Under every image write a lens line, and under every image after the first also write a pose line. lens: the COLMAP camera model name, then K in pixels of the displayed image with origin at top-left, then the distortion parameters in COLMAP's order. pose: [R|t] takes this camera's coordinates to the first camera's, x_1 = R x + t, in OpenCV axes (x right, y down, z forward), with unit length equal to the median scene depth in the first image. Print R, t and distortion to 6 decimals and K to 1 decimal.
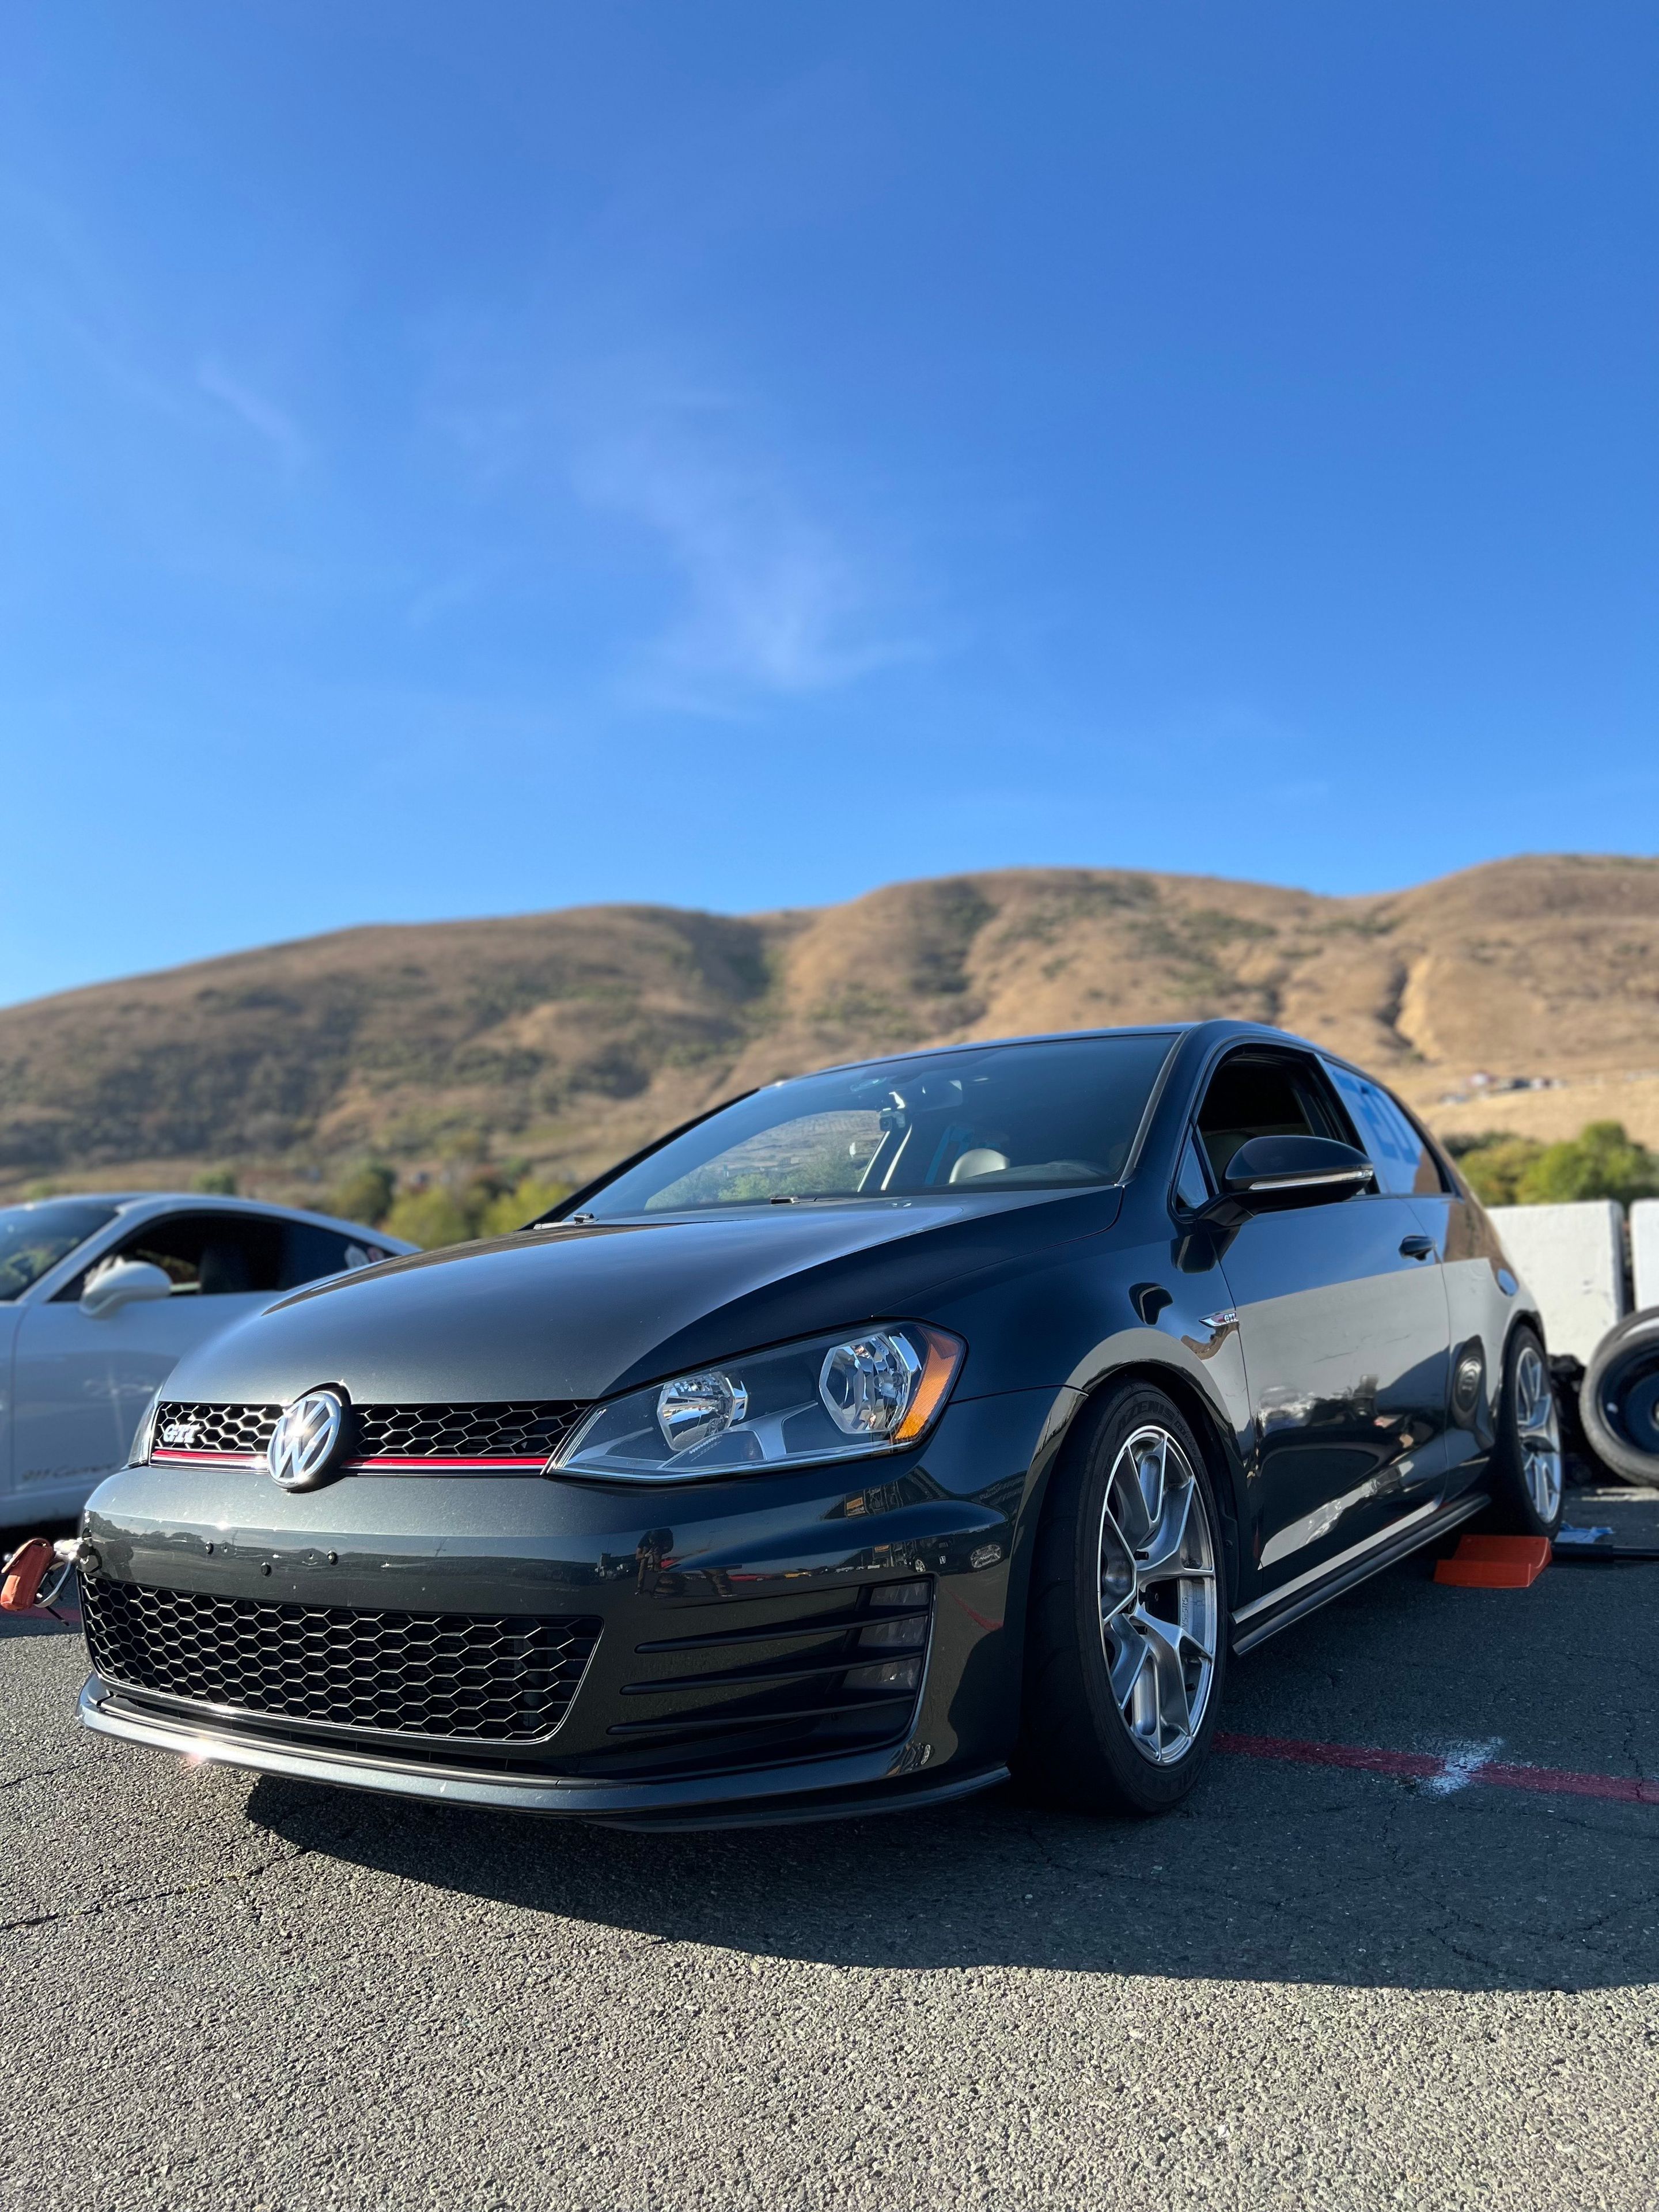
lens RADIAL K [[1643.2, 0, 773.1], [0, 1643.2, 1107.5], [0, 0, 1]] dist [0.056646, -0.064686]
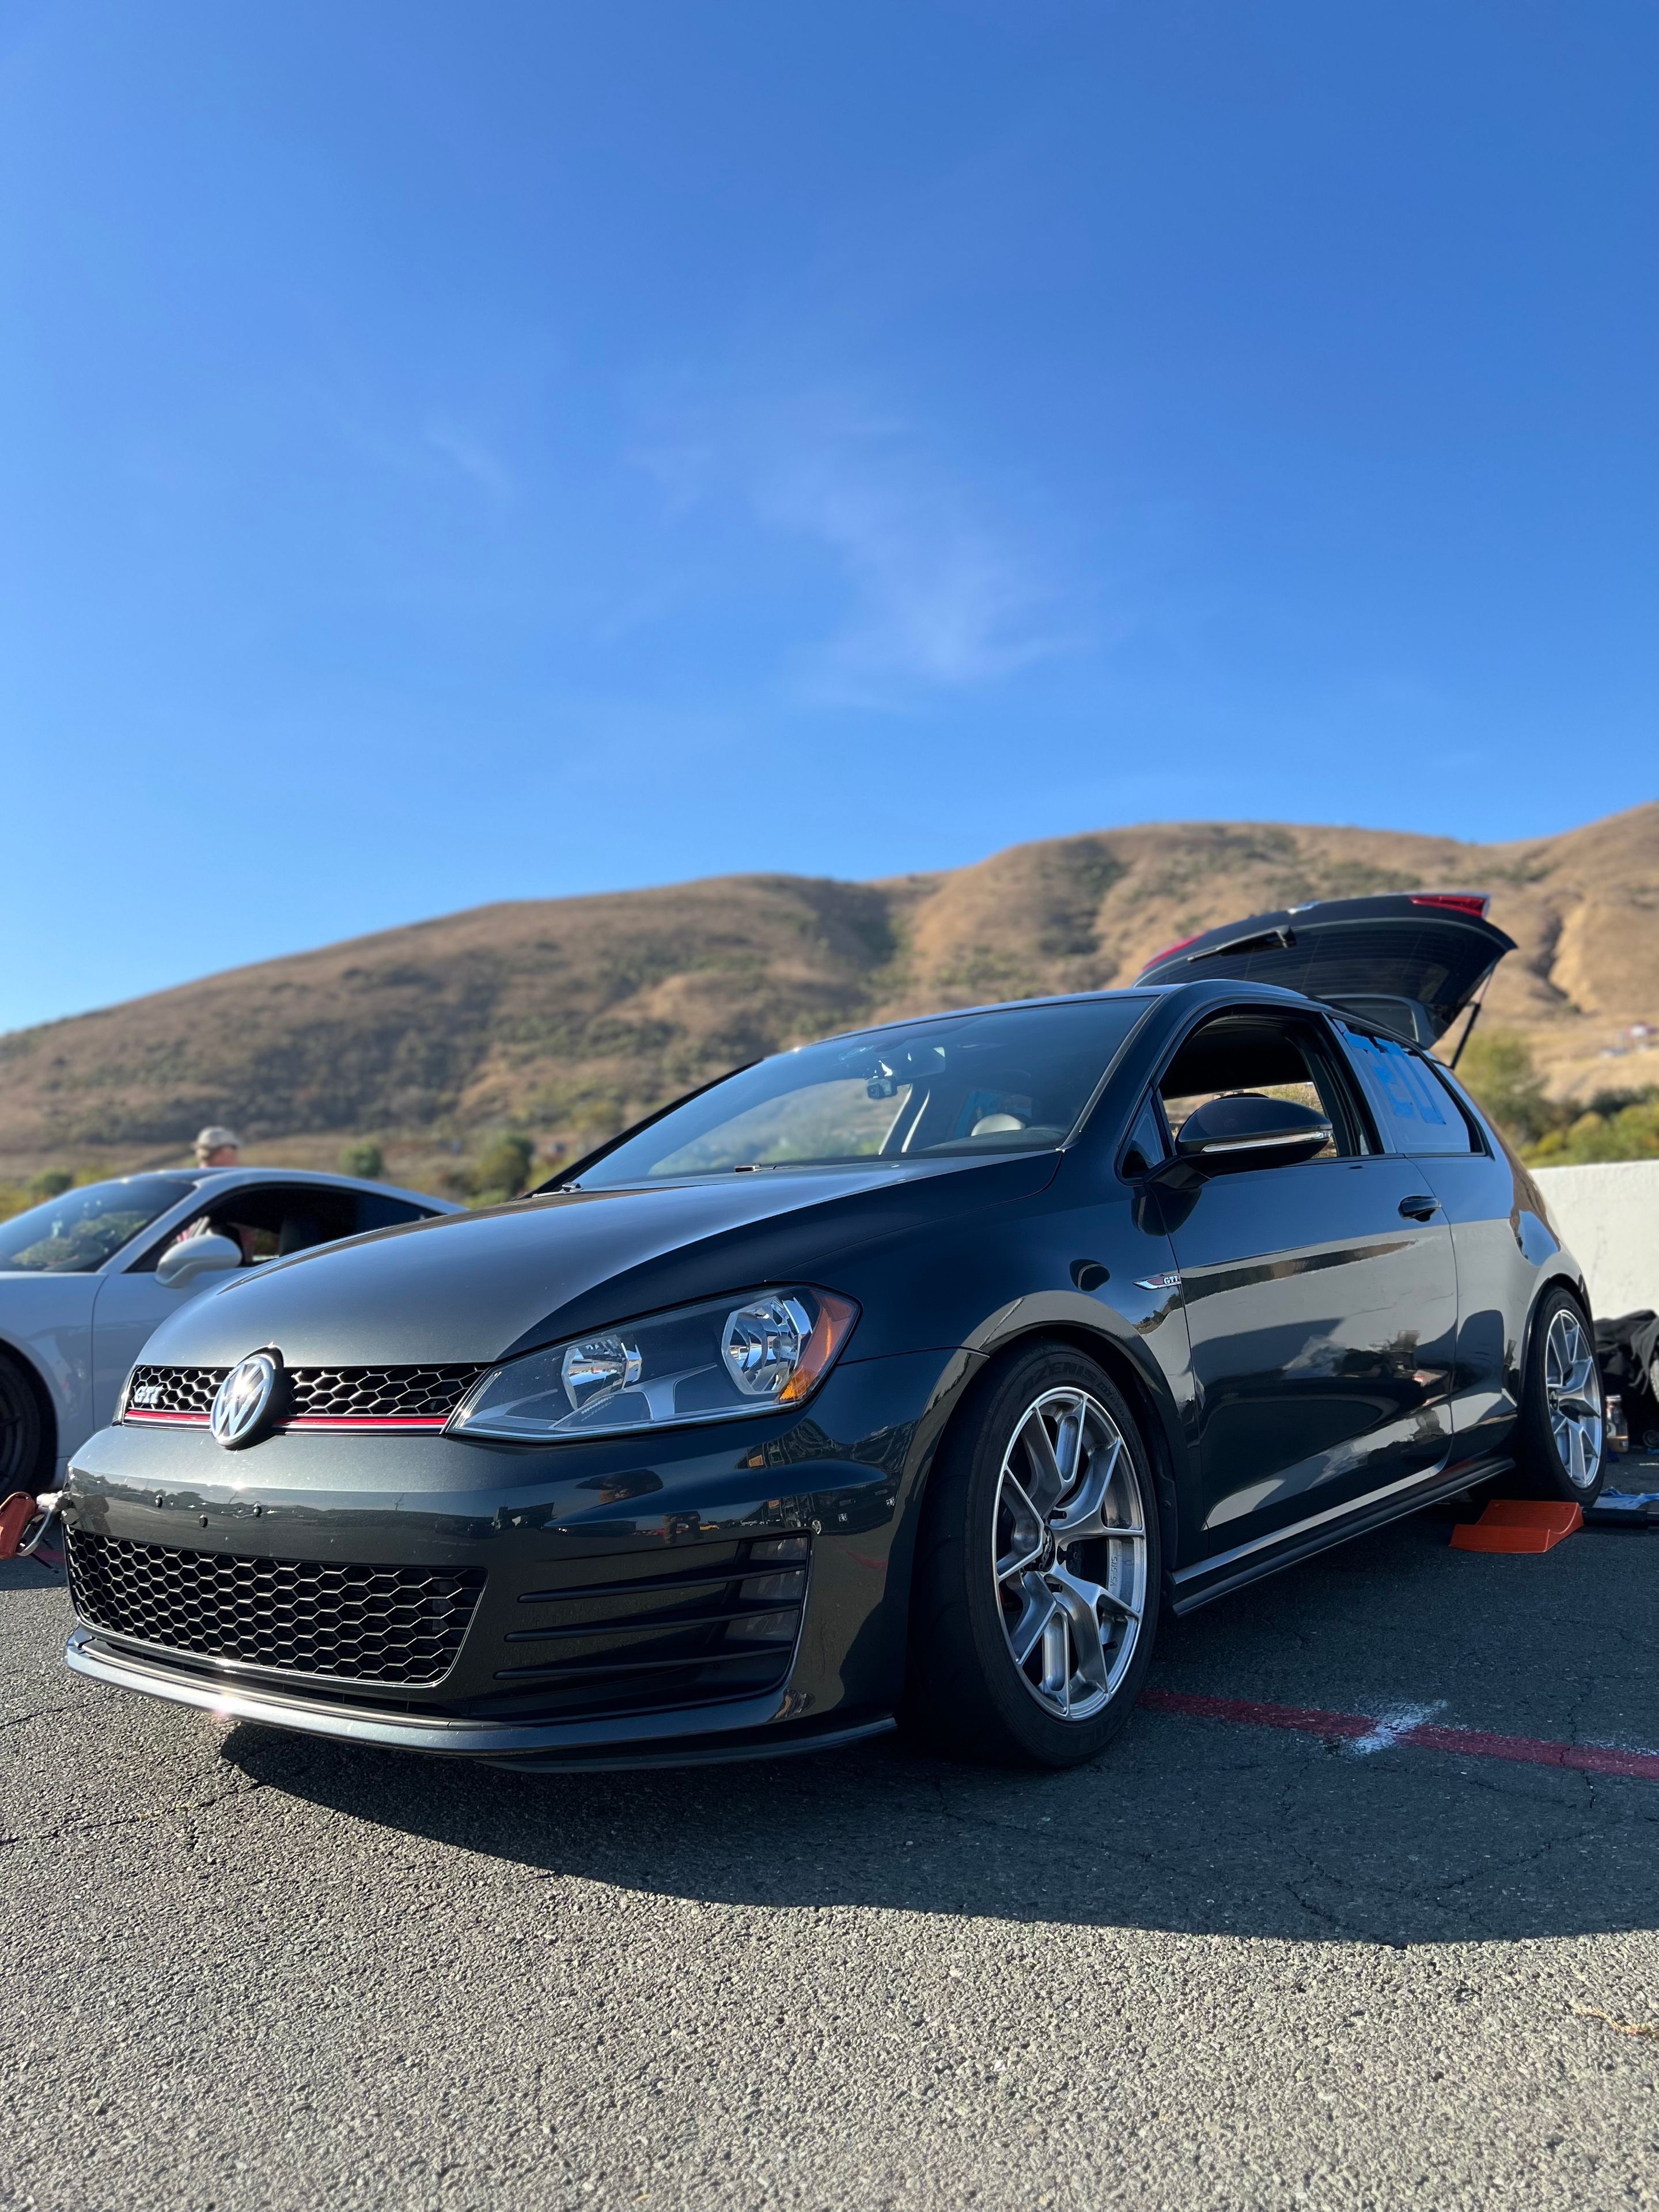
lens RADIAL K [[1643.2, 0, 773.1], [0, 1643.2, 1107.5], [0, 0, 1]] dist [0.056646, -0.064686]
pose [[0.995649, -0.015553, -0.091874, 0.143683], [0.017405, 0.999660, 0.019398, -0.000893], [0.091541, -0.020913, 0.995582, -0.016952]]
